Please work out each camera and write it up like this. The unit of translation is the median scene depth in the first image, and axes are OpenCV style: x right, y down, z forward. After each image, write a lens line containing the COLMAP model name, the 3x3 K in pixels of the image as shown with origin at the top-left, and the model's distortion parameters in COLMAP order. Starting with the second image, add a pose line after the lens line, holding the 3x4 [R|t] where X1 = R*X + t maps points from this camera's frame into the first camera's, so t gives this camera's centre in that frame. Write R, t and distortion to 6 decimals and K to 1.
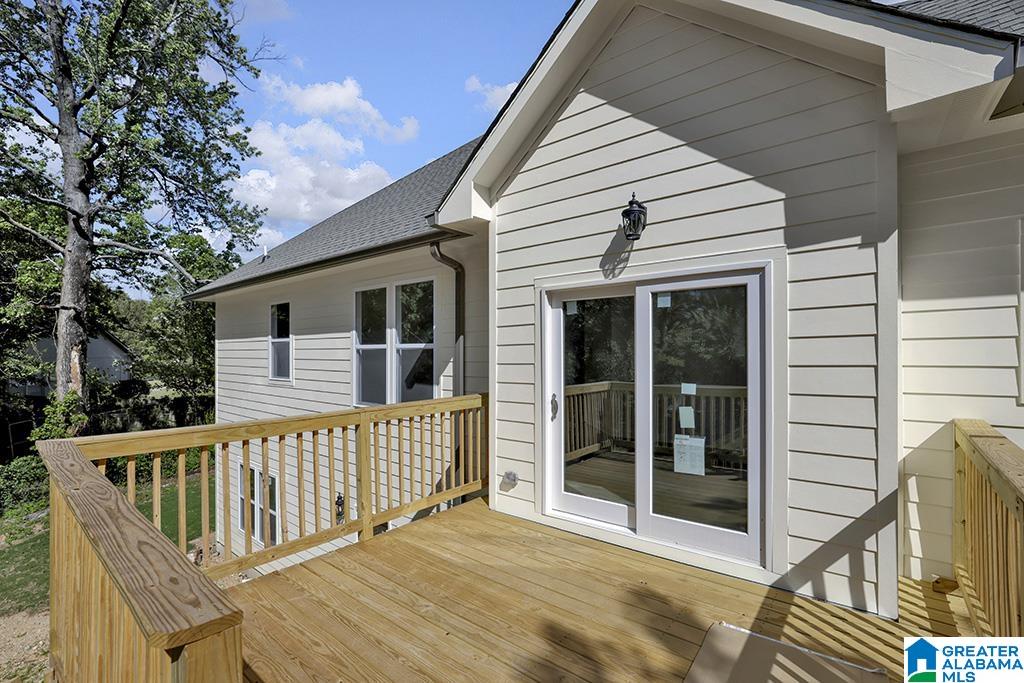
lens RADIAL K [[438.2, 0, 516.8], [0, 438.2, 340.8], [0, 0, 1]] dist [-0.000841, -0.000116]
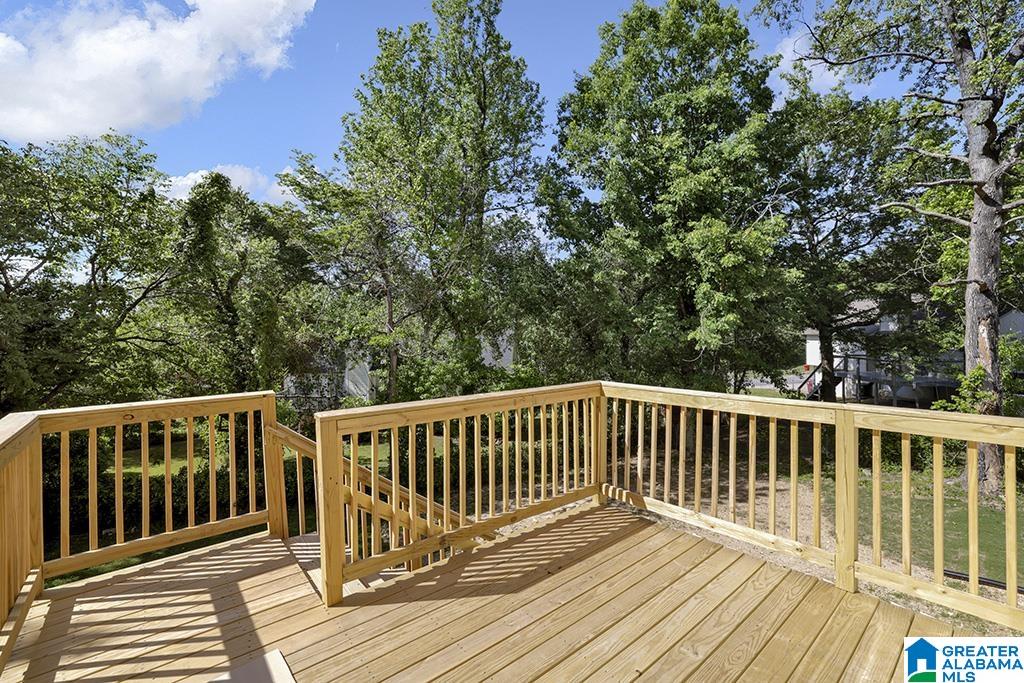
lens RADIAL K [[438.2, 0, 516.8], [0, 438.2, 340.8], [0, 0, 1]] dist [-0.000841, -0.000116]
pose [[-0.196703, 0.022660, -0.980201, 0.140559], [0.044514, 0.998908, 0.014159, -0.002288], [0.979452, -0.040848, -0.197497, 0.182666]]
